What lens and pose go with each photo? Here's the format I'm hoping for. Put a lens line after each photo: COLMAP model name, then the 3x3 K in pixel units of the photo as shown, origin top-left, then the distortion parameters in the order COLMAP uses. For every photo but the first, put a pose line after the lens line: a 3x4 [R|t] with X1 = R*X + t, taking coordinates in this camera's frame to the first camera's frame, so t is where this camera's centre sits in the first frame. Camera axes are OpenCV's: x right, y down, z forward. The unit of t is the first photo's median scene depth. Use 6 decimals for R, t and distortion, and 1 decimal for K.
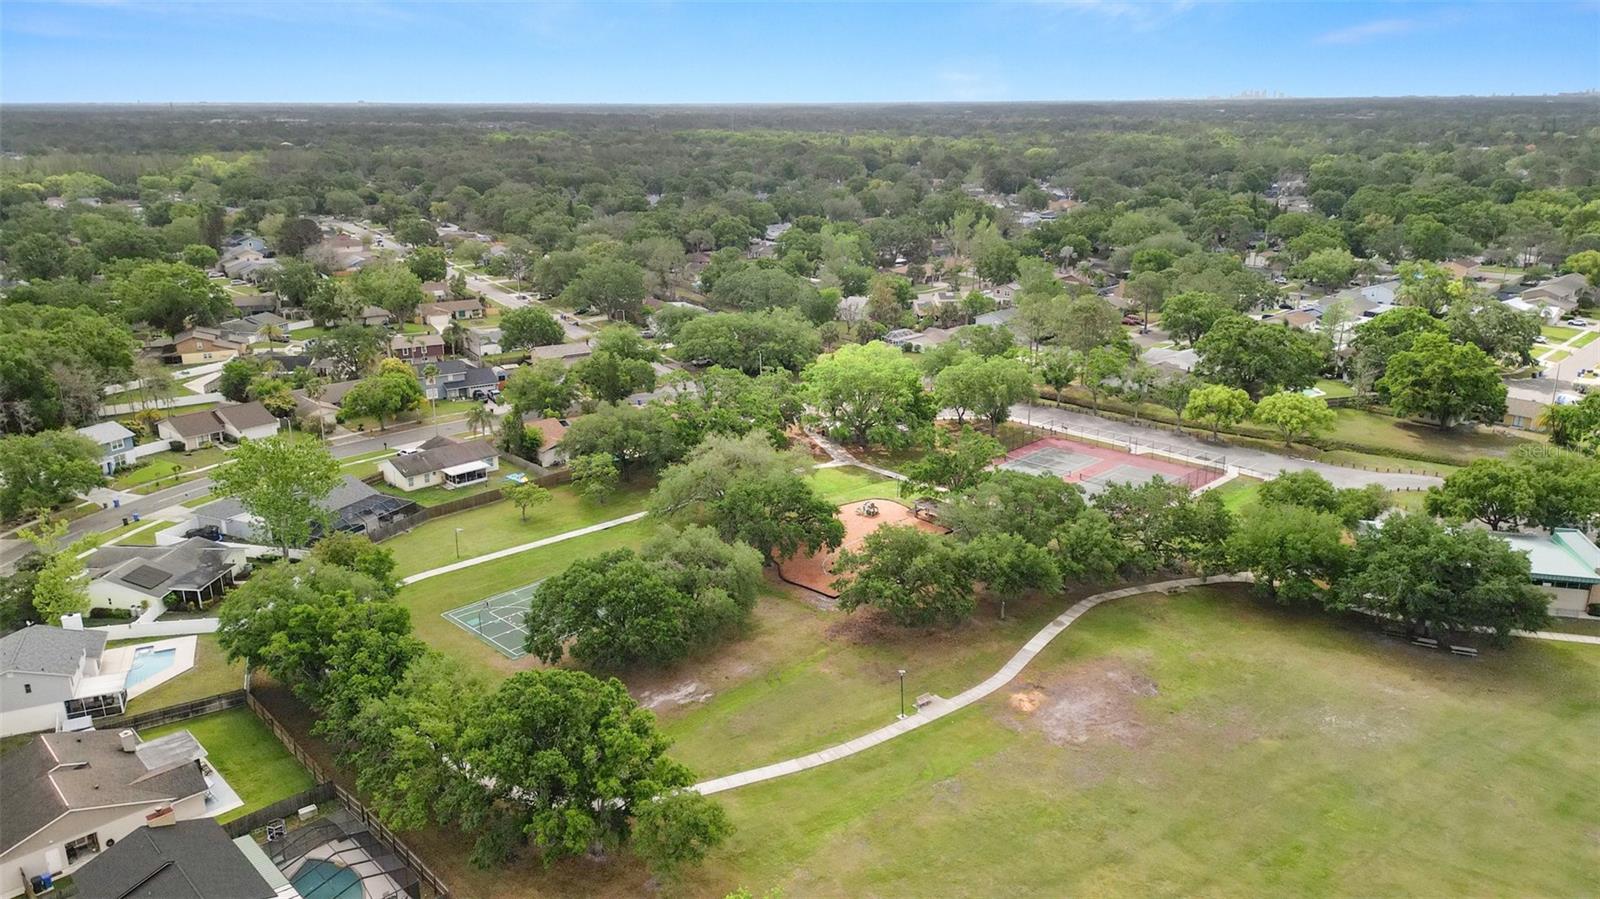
lens RADIAL K [[1110.8, 0, 800.0], [0, 1110.8, 449.5], [0, 0, 1]] dist [0.093313, -0.101309]
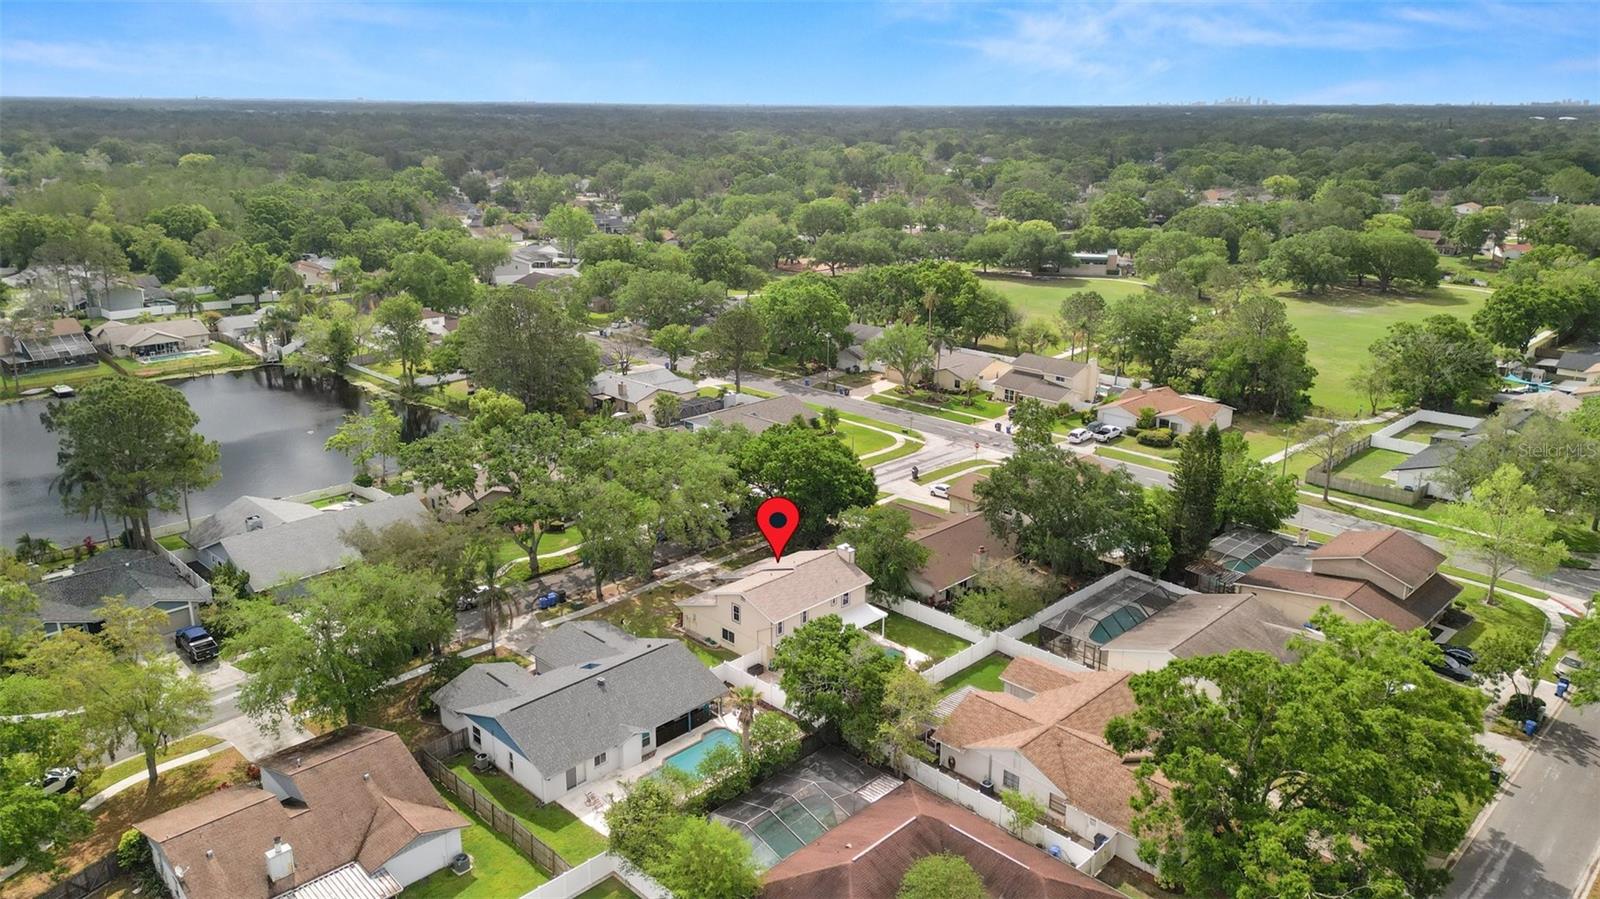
lens RADIAL K [[1110.8, 0, 800.0], [0, 1110.8, 449.5], [0, 0, 1]] dist [0.093313, -0.101309]
pose [[0.999907, 0.009430, 0.009809, 0.000412], [-0.009411, 0.999954, -0.001976, 0.225383], [-0.009827, 0.001884, 0.999950, -0.610221]]
